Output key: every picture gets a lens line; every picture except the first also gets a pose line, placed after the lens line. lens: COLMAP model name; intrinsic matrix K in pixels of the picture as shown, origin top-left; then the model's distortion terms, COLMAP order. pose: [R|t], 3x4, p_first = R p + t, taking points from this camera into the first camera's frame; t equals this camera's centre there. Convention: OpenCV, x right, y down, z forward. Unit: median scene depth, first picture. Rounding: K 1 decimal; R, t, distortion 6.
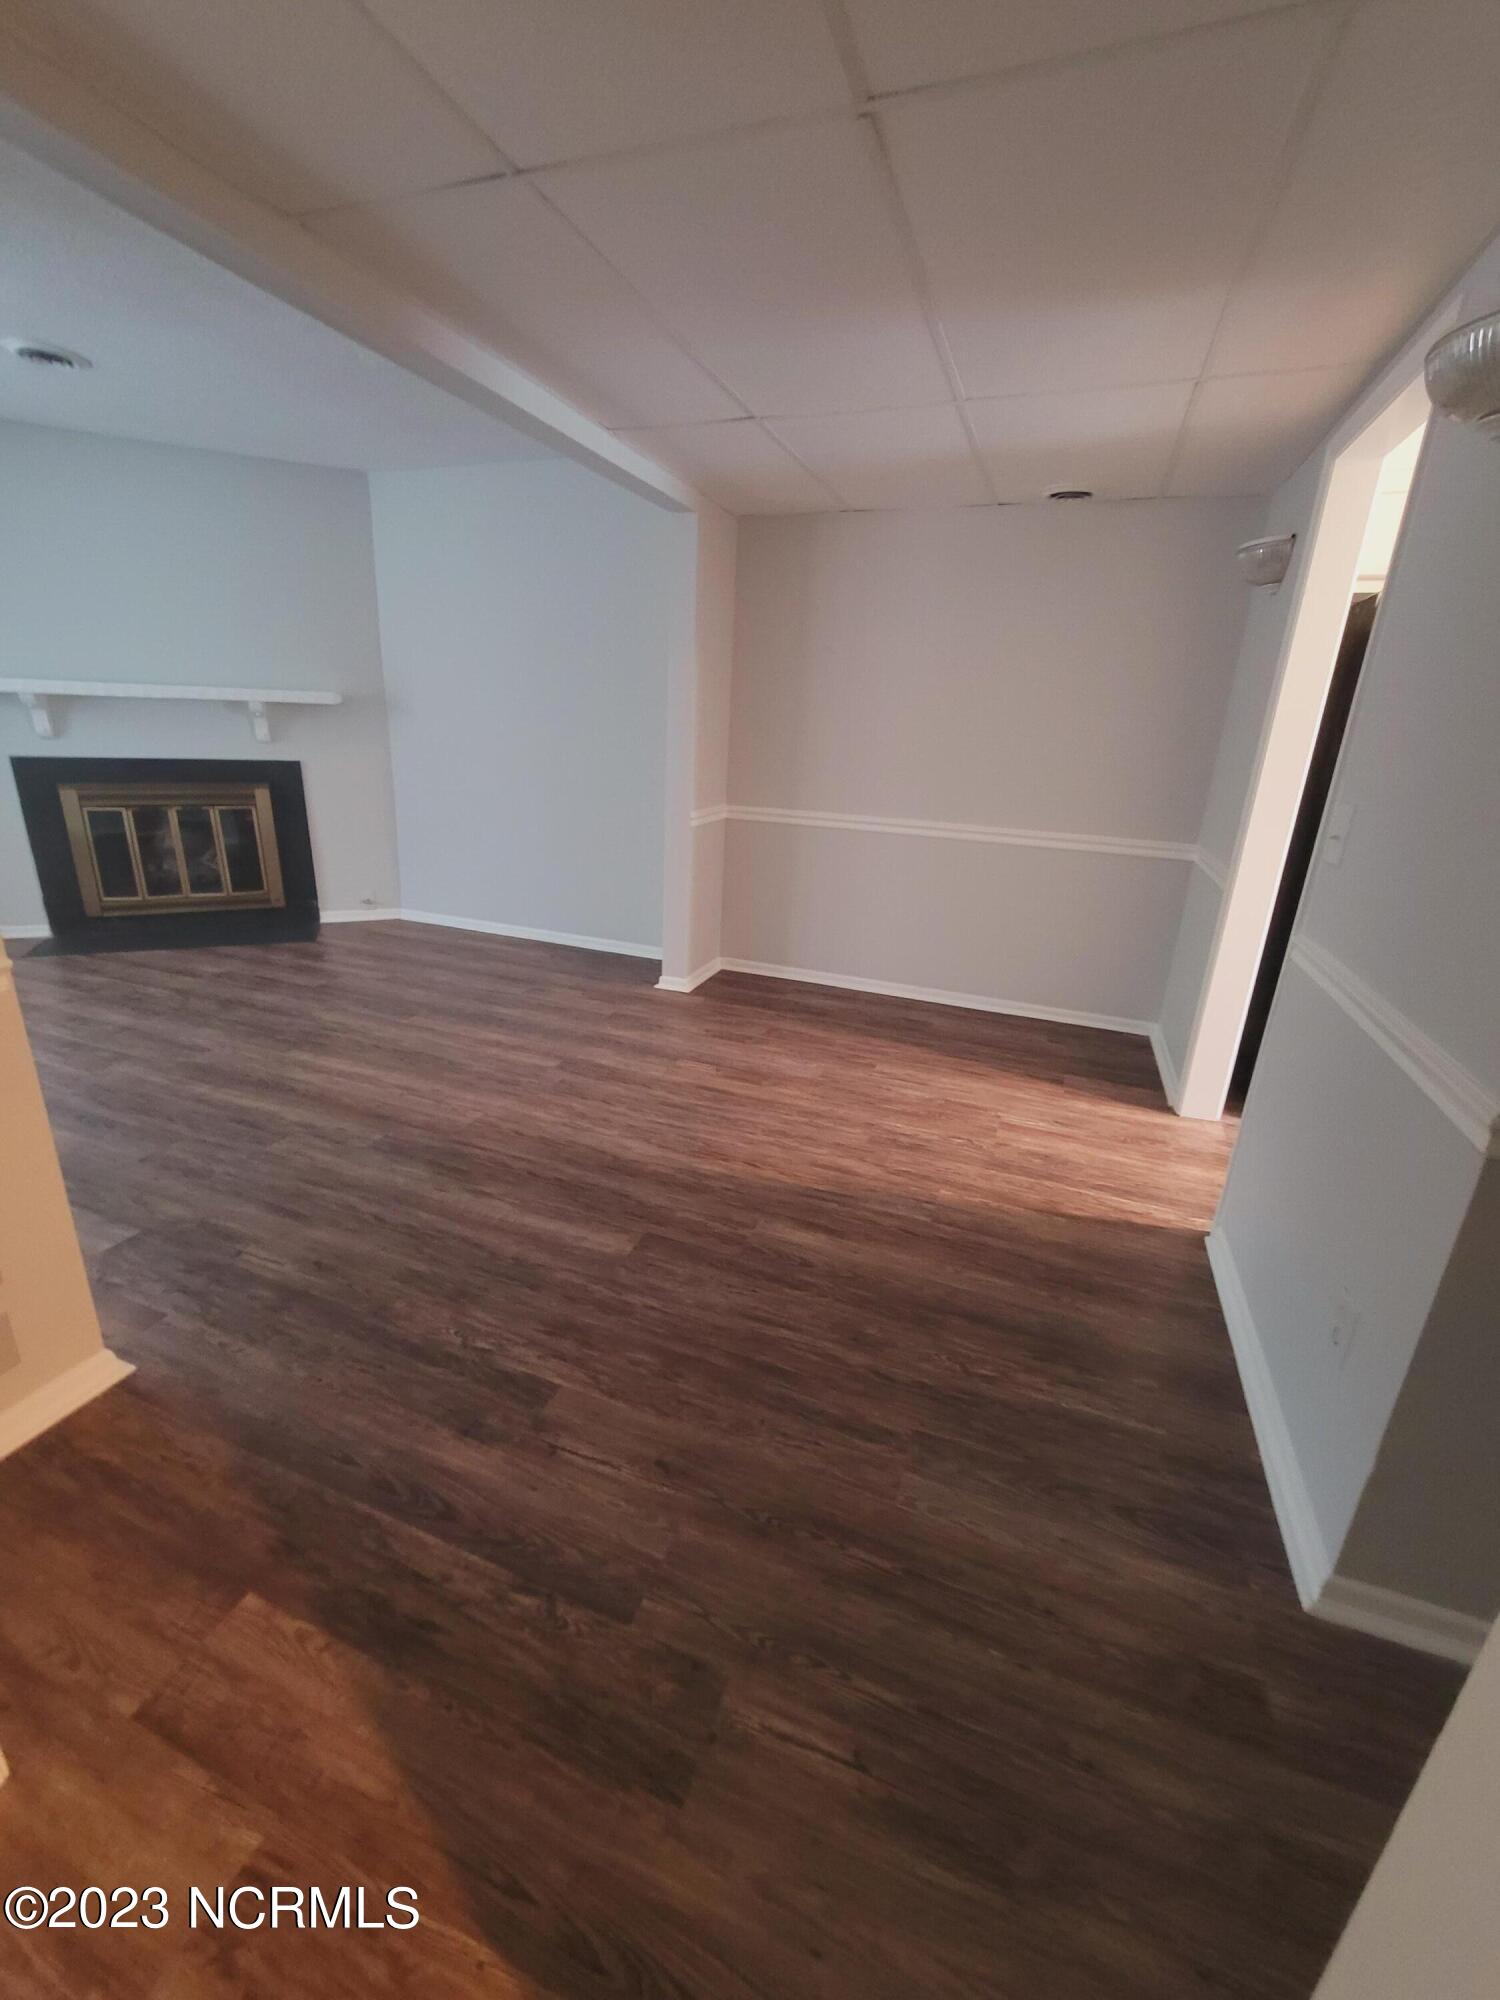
lens RADIAL K [[816.2, 0, 740.1], [0, 816.2, 997.8], [0, 0, 1]] dist [0.001593, -0.001303]
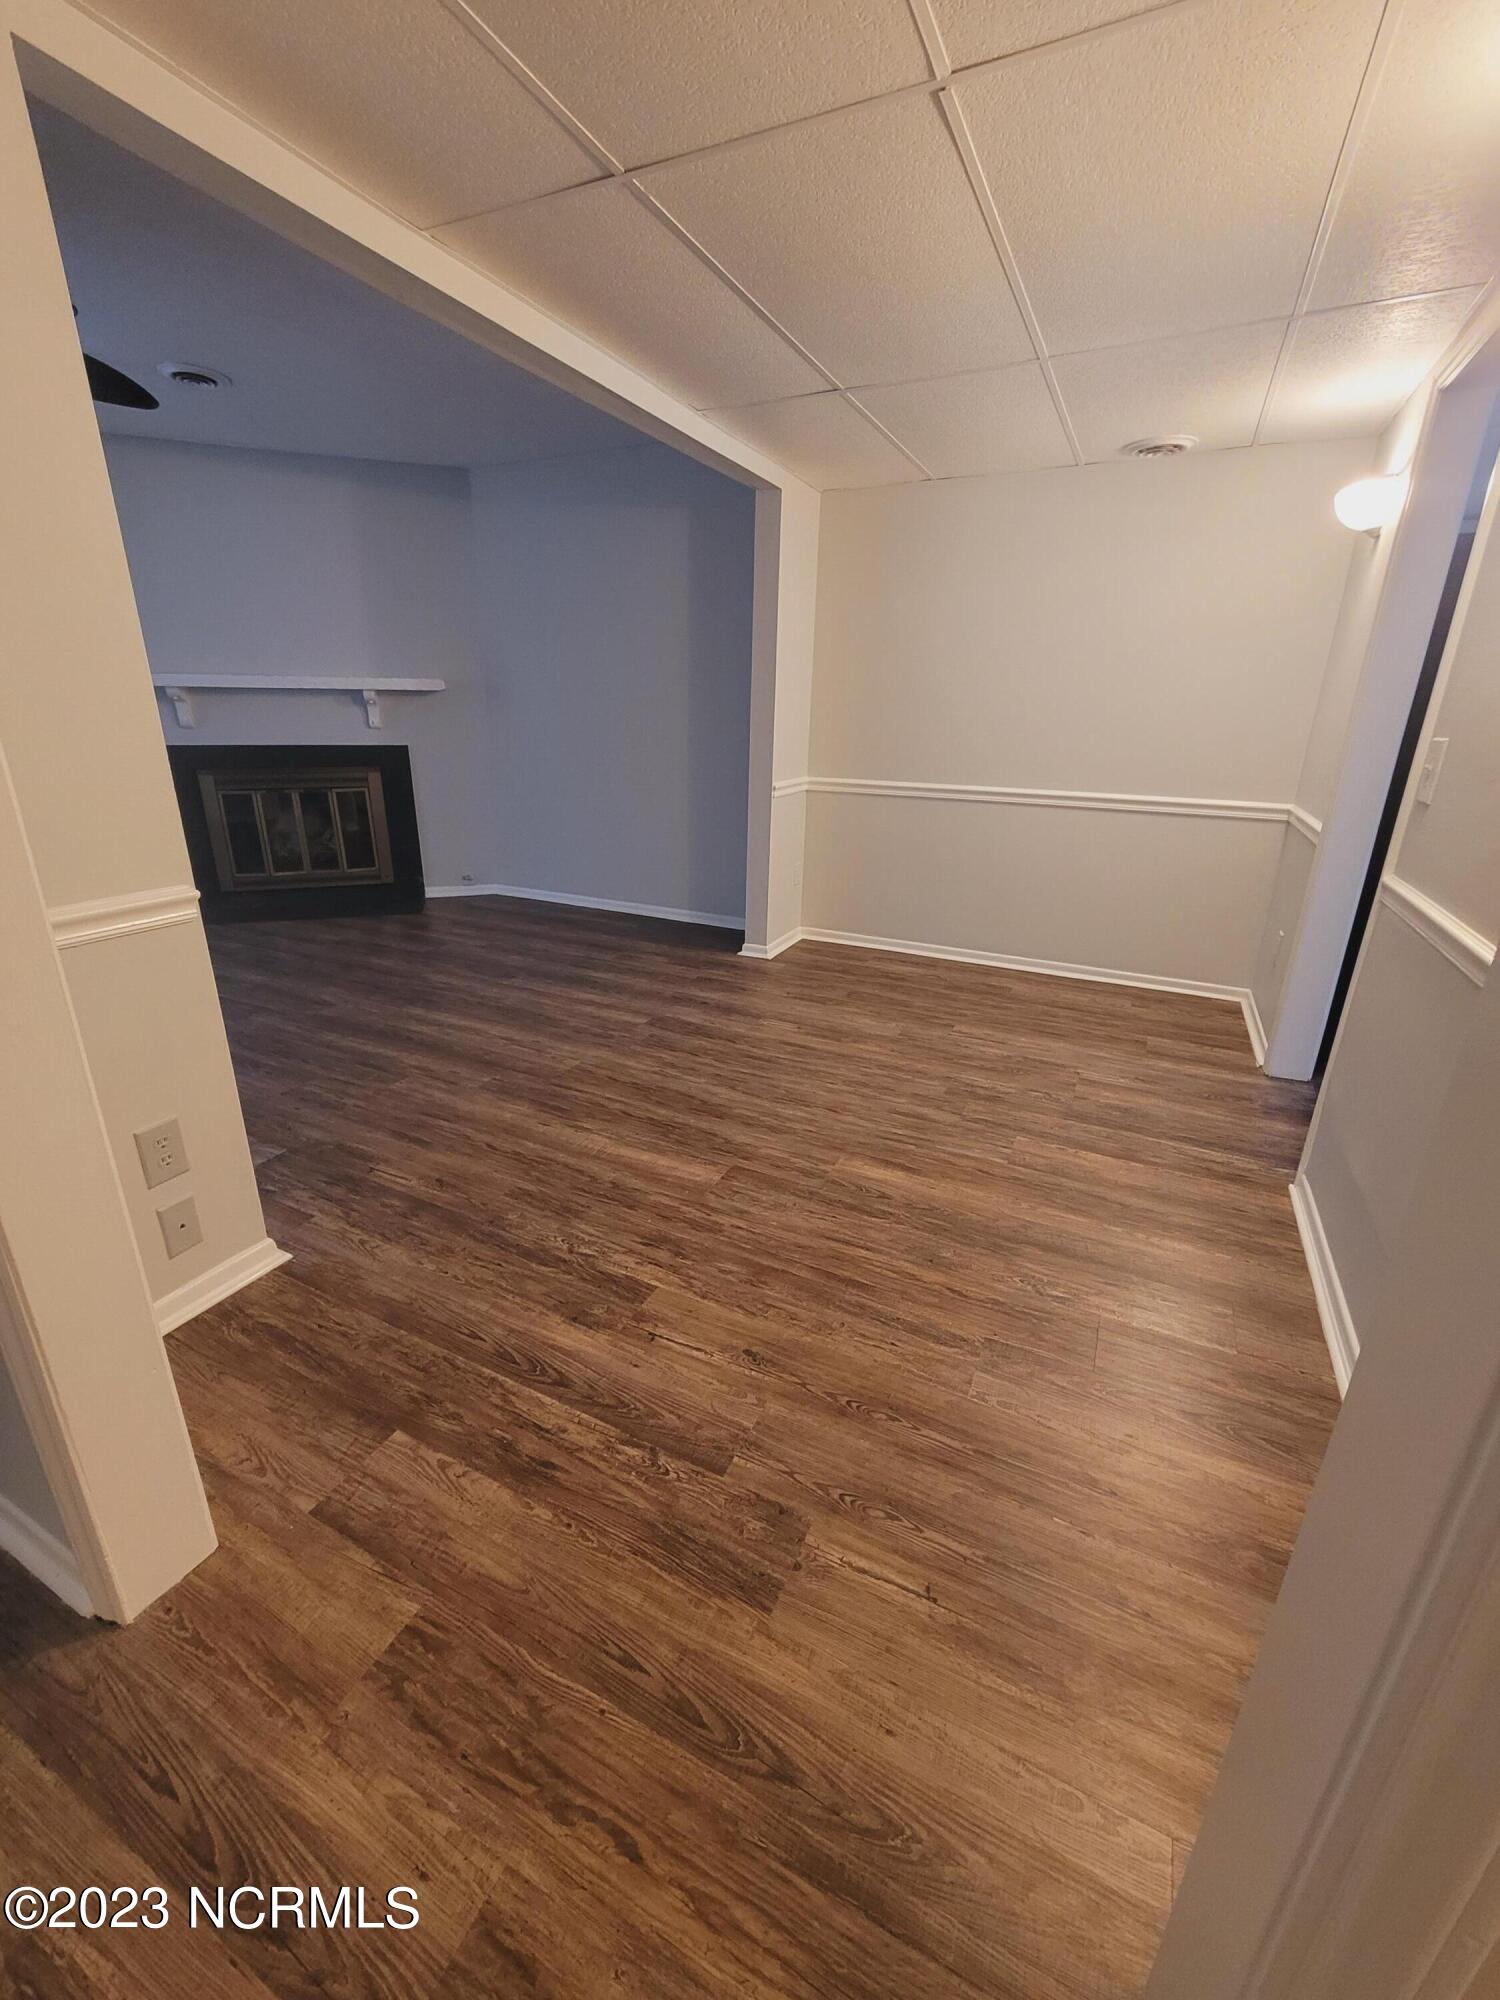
lens RADIAL K [[816.2, 0, 740.1], [0, 816.2, 997.8], [0, 0, 1]] dist [0.001593, -0.001303]
pose [[0.995466, 0.006109, -0.094921, -0.005371], [-0.004840, 0.999896, 0.013587, 0.053564], [0.094994, -0.013066, 0.995392, -0.057714]]
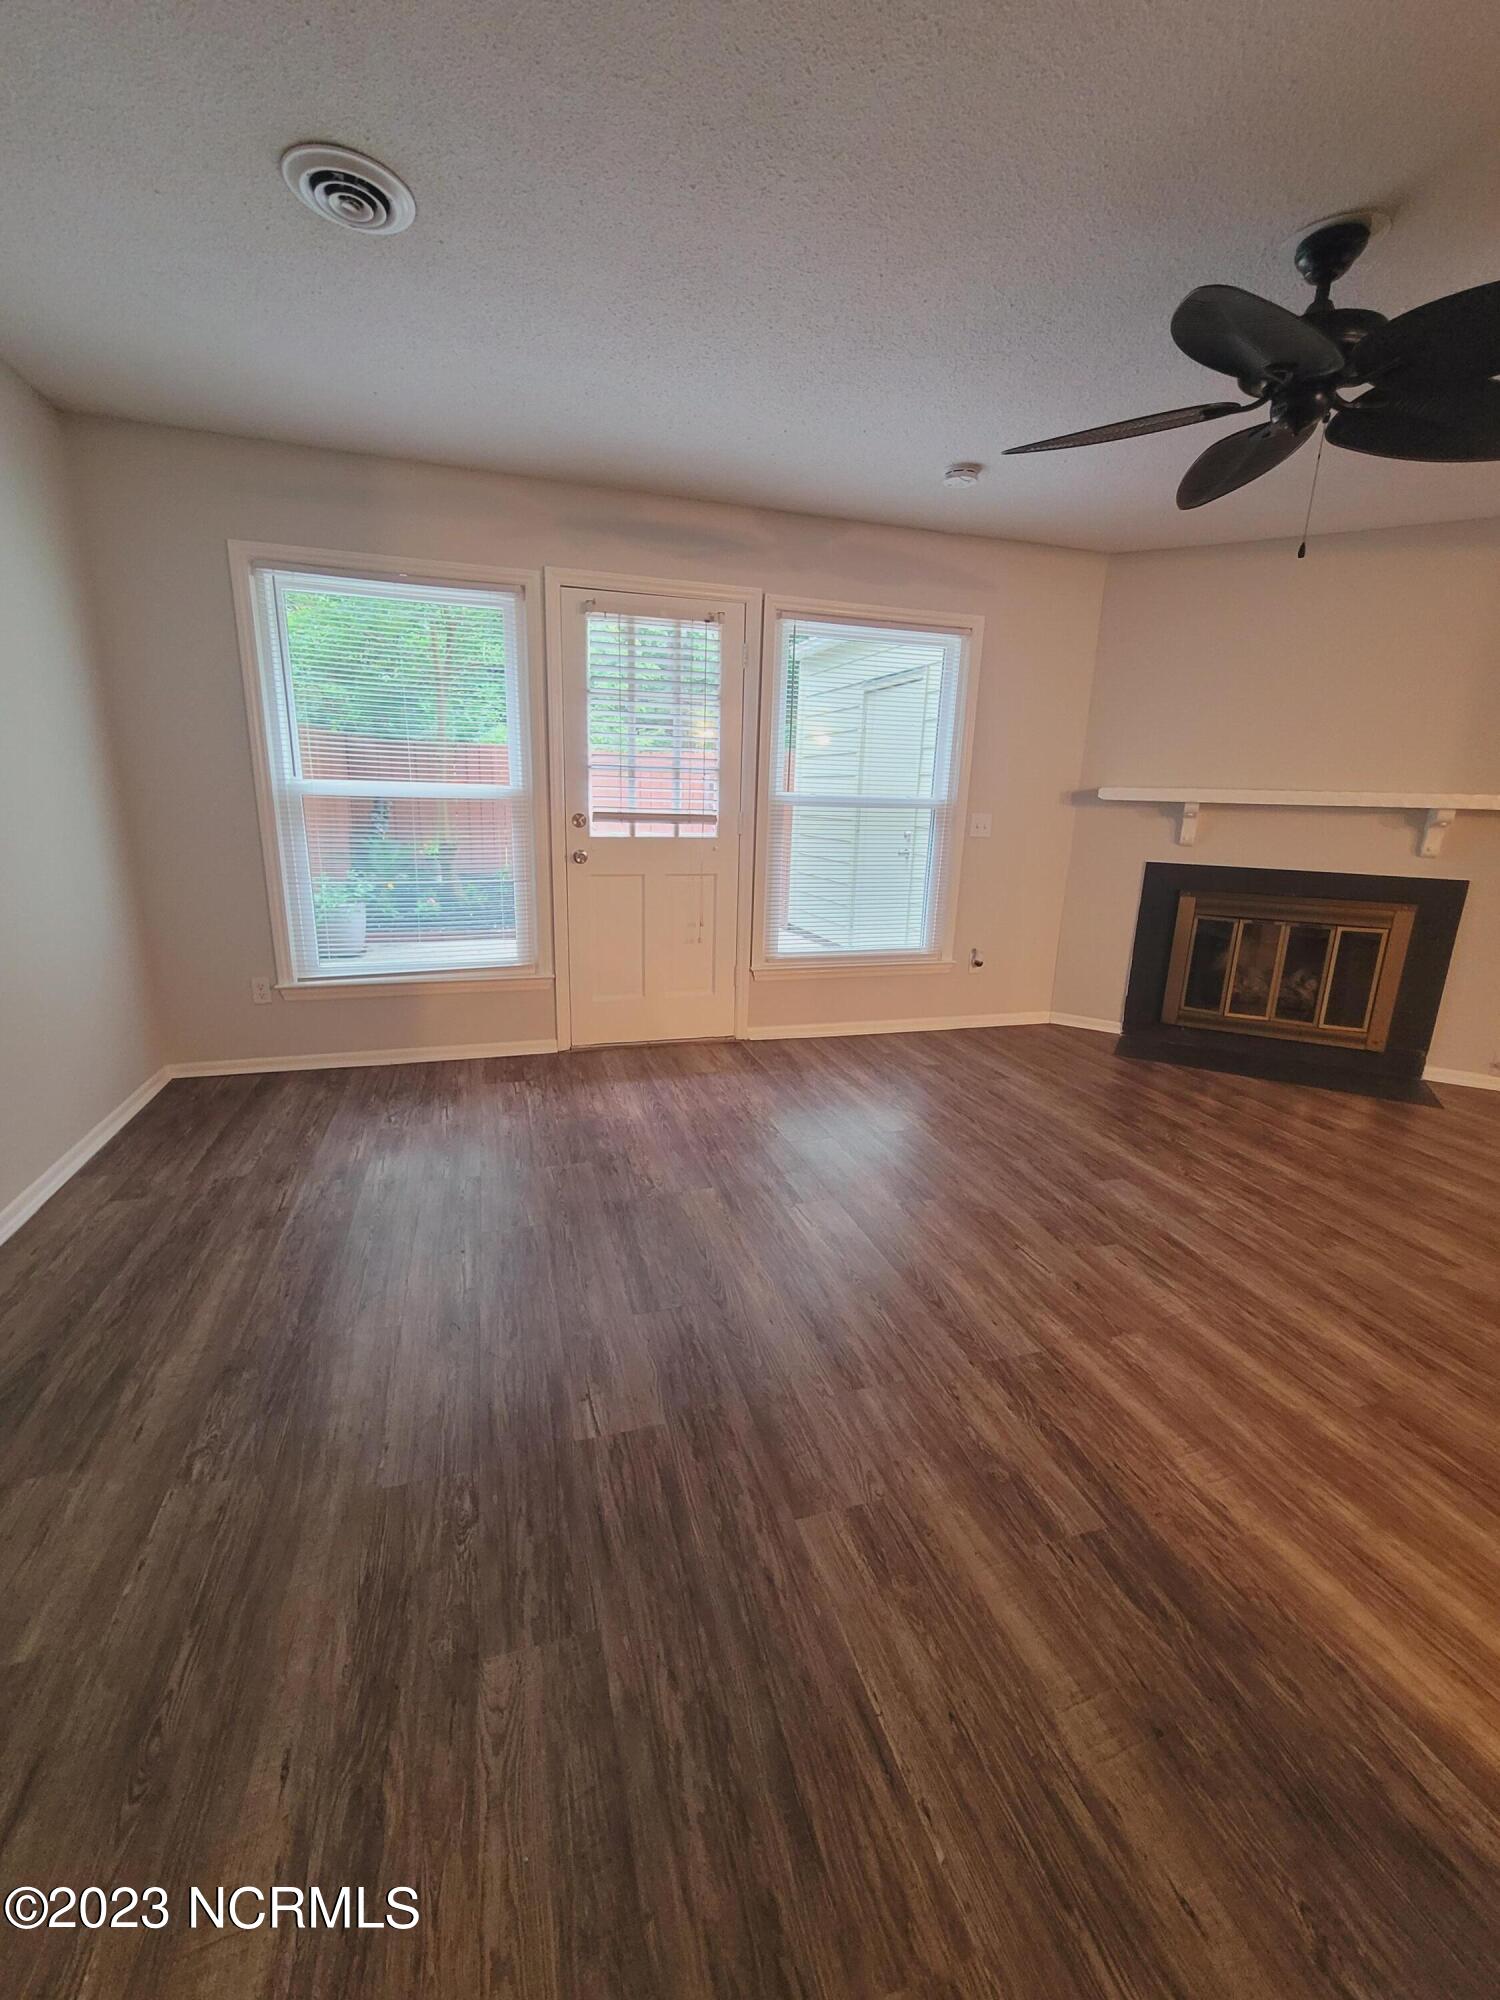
lens RADIAL K [[816.2, 0, 740.1], [0, 816.2, 997.8], [0, 0, 1]] dist [0.001593, -0.001303]
pose [[0.617600, 0.172818, -0.767271, -0.768960], [-0.255781, 0.966662, 0.011842, -0.020268], [0.743738, 0.188940, 0.641214, -0.019731]]
